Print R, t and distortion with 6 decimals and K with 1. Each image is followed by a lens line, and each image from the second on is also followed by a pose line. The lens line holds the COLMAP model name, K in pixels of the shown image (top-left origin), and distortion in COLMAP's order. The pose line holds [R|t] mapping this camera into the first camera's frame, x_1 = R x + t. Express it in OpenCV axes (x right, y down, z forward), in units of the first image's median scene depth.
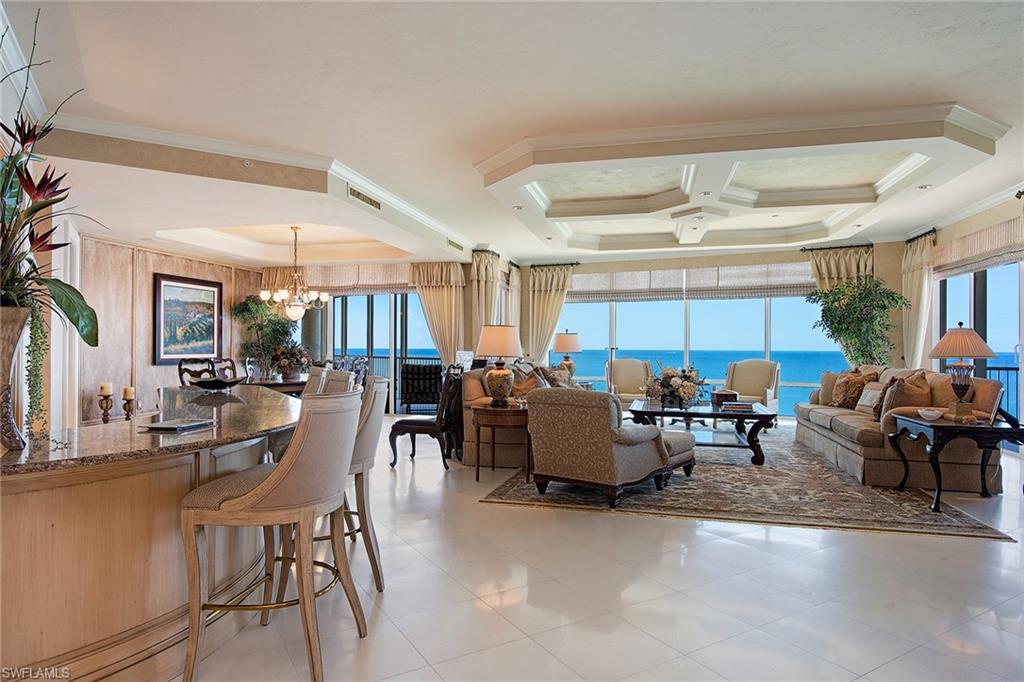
lens RADIAL K [[592.9, 0, 512.0], [0, 592.9, 341.0], [0, 0, 1]] dist [0.000306, -0.001486]
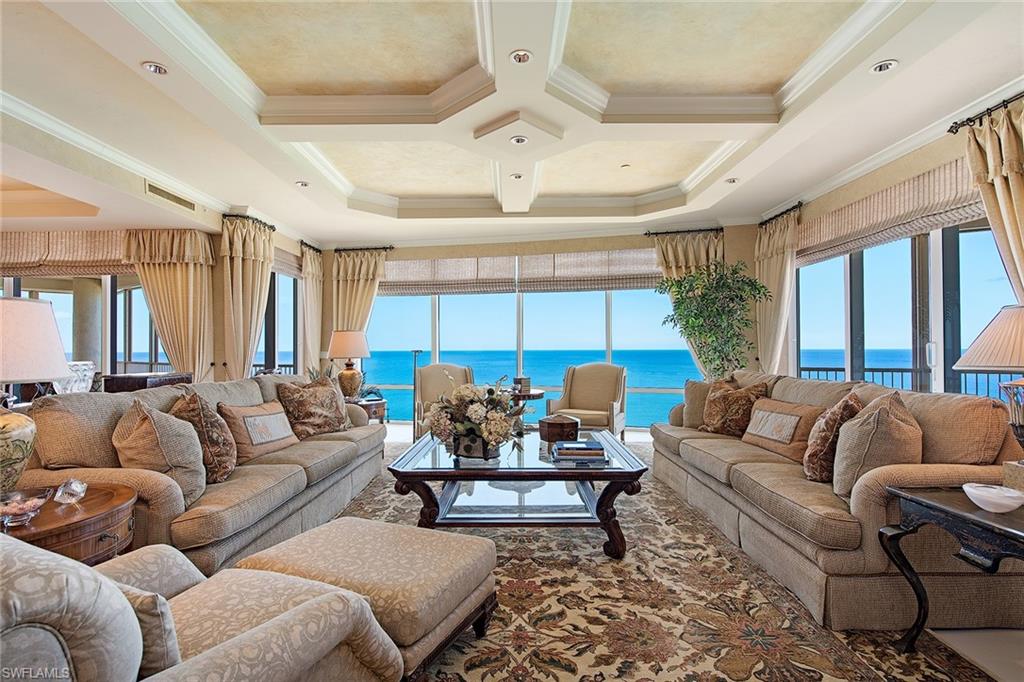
lens RADIAL K [[479.7, 0, 512.0], [0, 479.7, 341.0], [0, 0, 1]] dist [-0.002715, -0.000290]
pose [[0.972673, -0.006094, 0.232101, 0.147509], [0.007328, 0.999963, -0.004458, 0.002982], [-0.232065, 0.006037, 0.972681, 0.396773]]
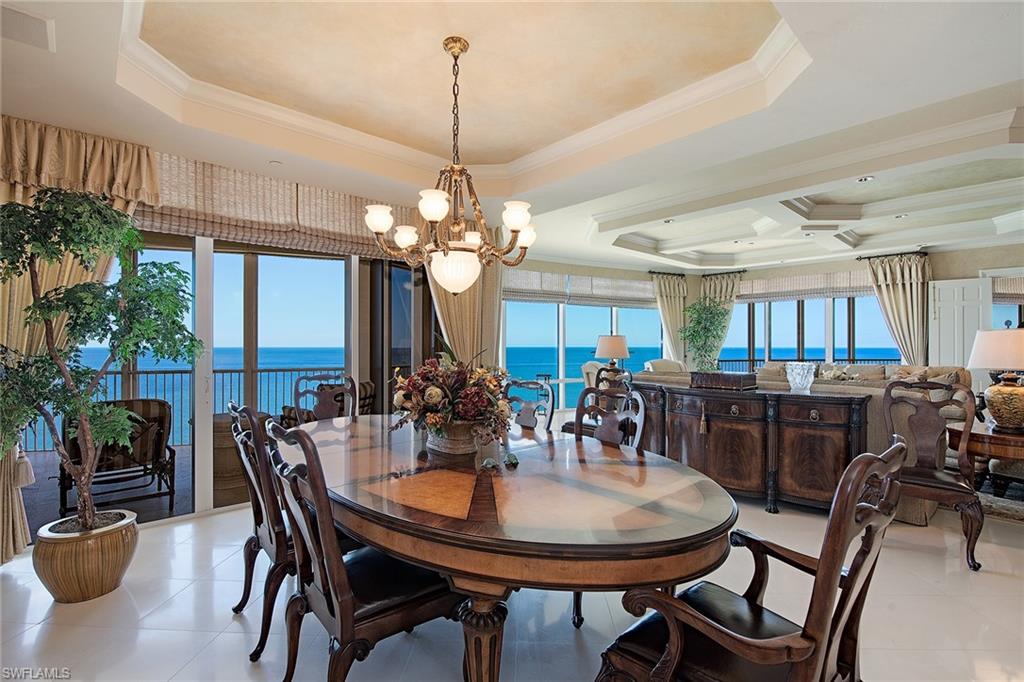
lens RADIAL K [[471.3, 0, 512.0], [0, 471.3, 341.0], [0, 0, 1]] dist [-0.000144, -0.000036]
pose [[0.556702, 0.006878, 0.830684, -0.550394], [-0.001150, 0.999971, -0.007509, 0.002810], [-0.830711, 0.003225, 0.556694, 0.730471]]
